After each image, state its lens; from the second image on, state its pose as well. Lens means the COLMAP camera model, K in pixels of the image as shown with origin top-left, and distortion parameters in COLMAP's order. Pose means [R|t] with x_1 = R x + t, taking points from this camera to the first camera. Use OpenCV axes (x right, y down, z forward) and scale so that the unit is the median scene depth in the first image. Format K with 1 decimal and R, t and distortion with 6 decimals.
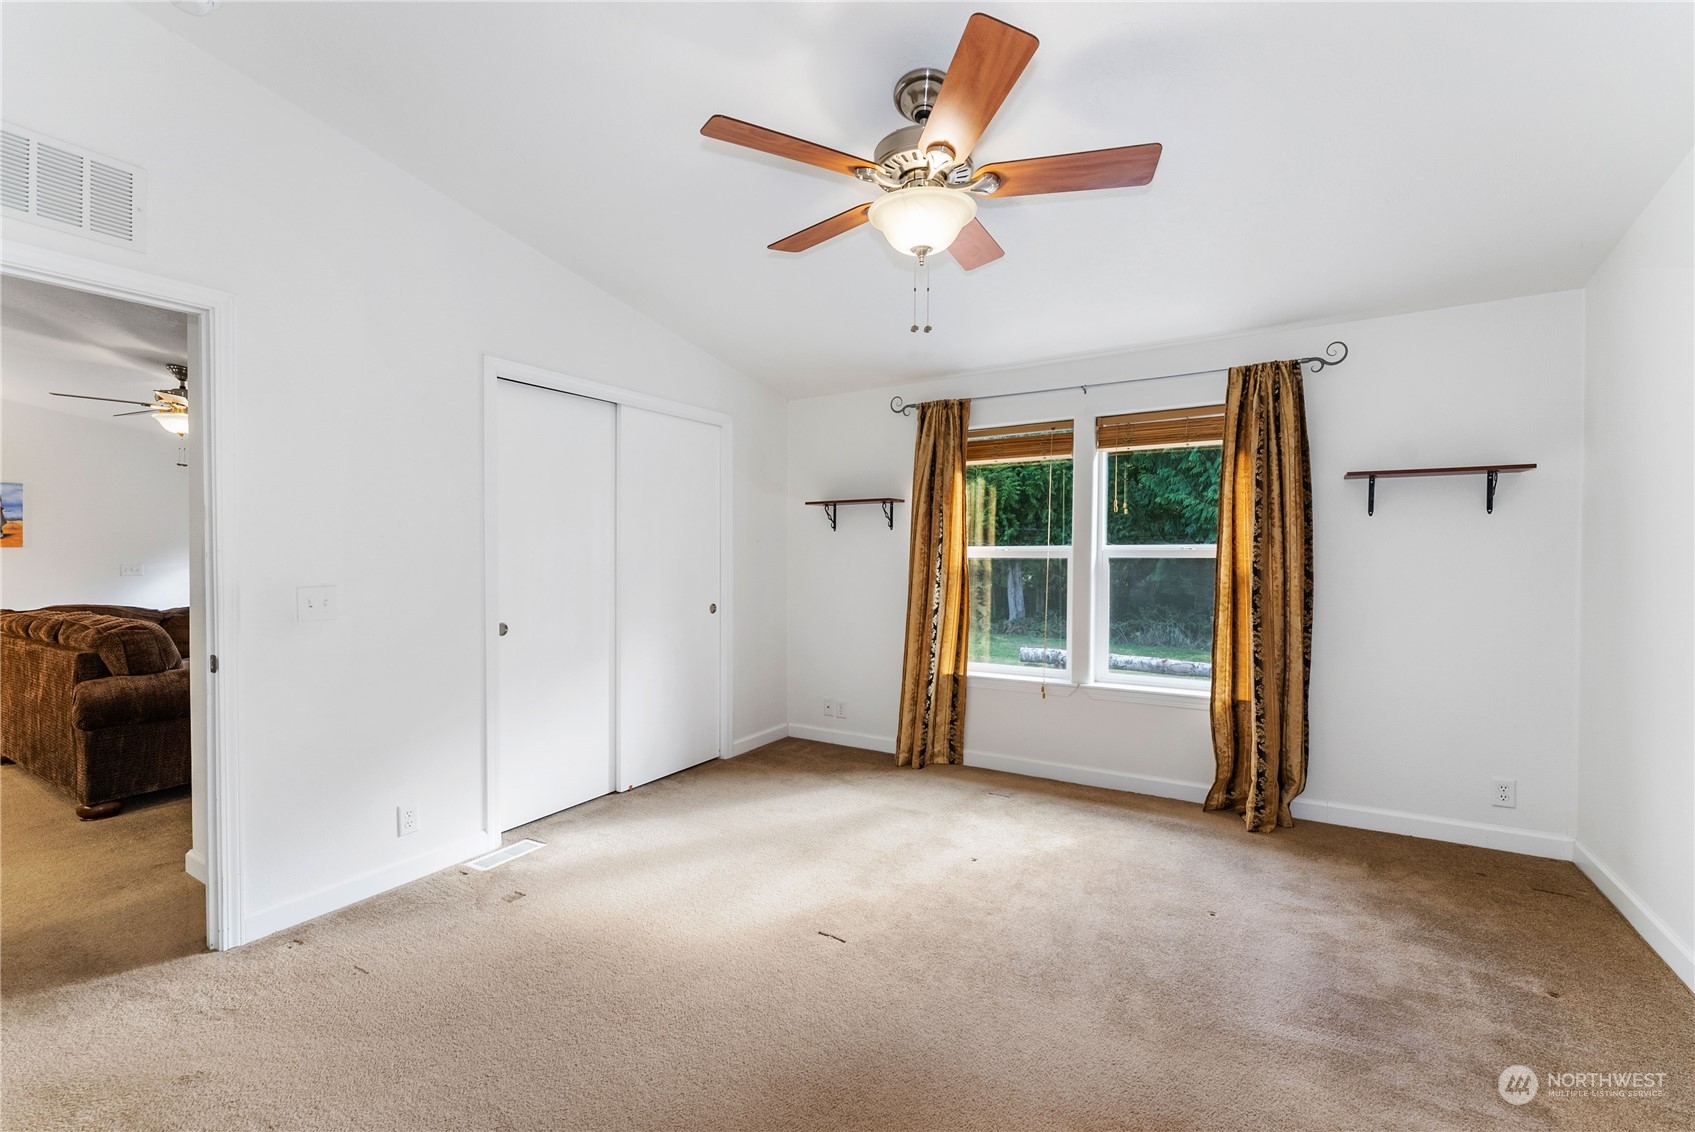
lens RADIAL K [[687.7, 0, 849.7], [0, 687.7, 556.1], [0, 0, 1]] dist [-0.000863, -0.000138]
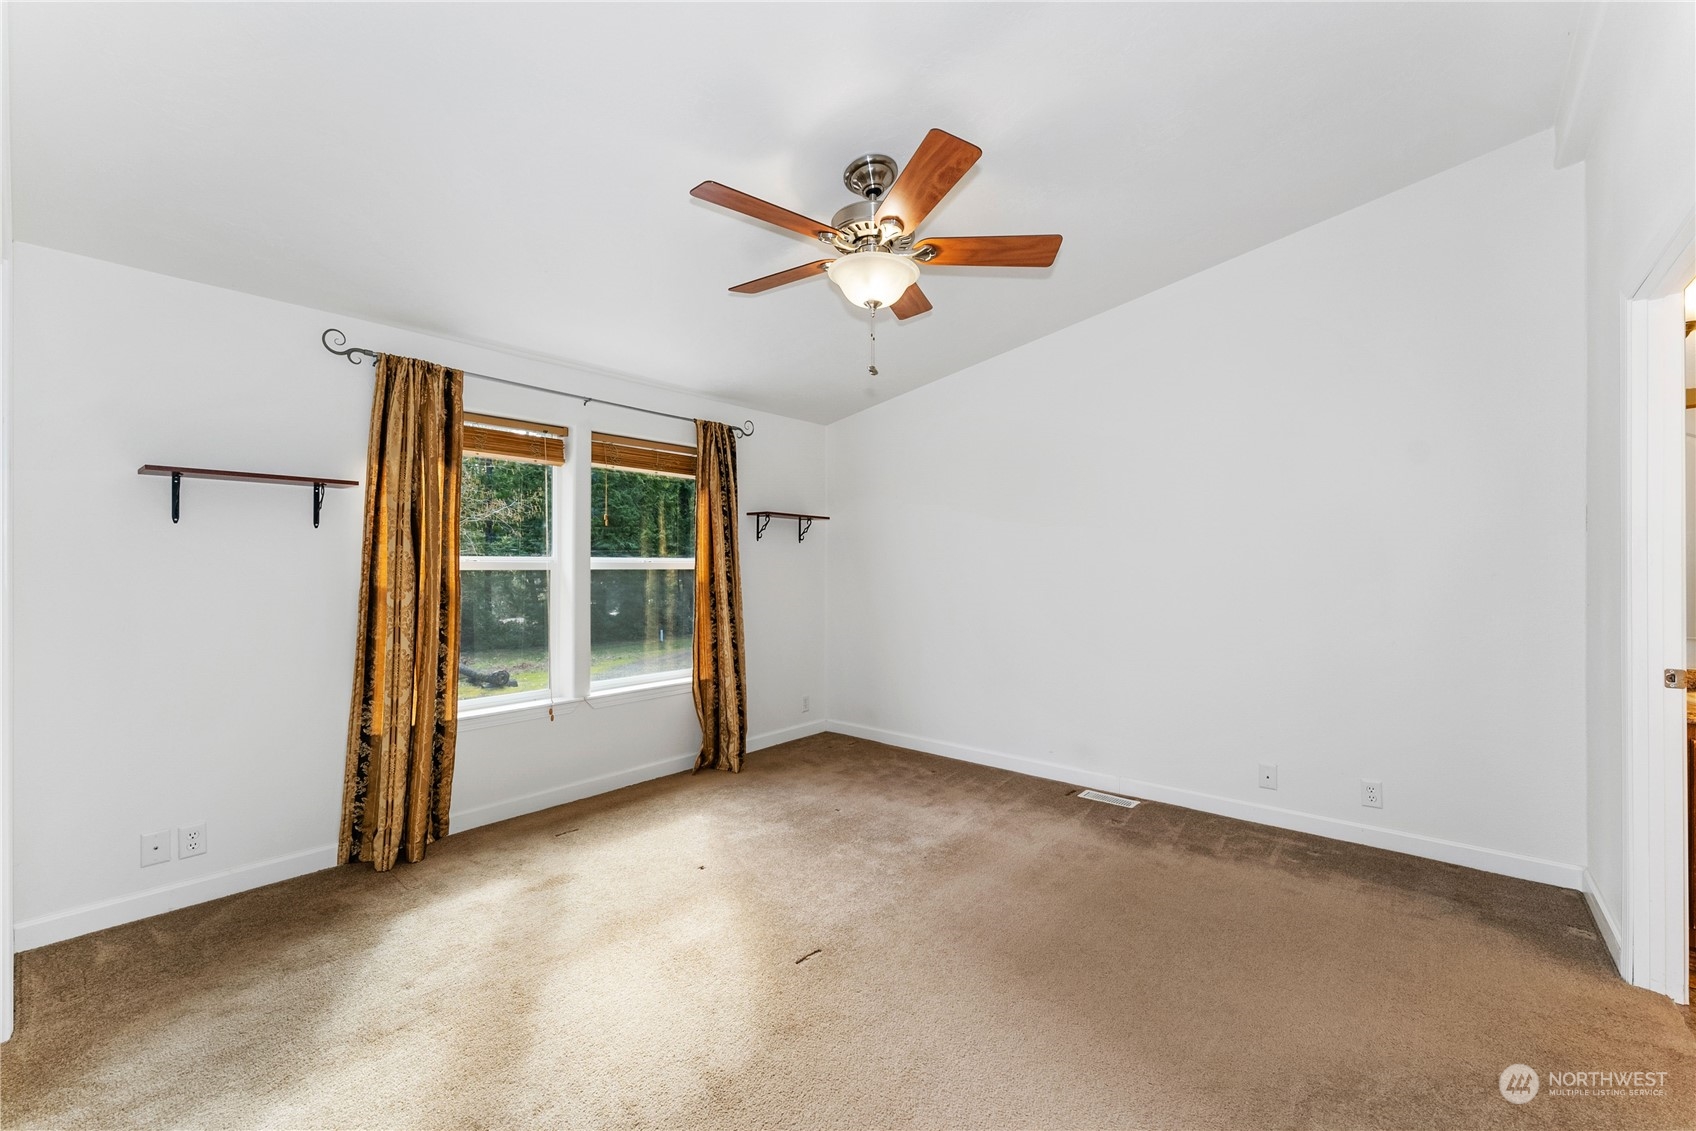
lens RADIAL K [[718.3, 0, 848.5], [0, 718.3, 549.5], [0, 0, 1]] dist [0.000719, 0.000050]
pose [[0.148042, 0.023012, 0.988713, -0.698118], [-0.001395, 0.999733, -0.023060, -0.002922], [-0.988980, 0.002035, 0.148034, 0.515786]]
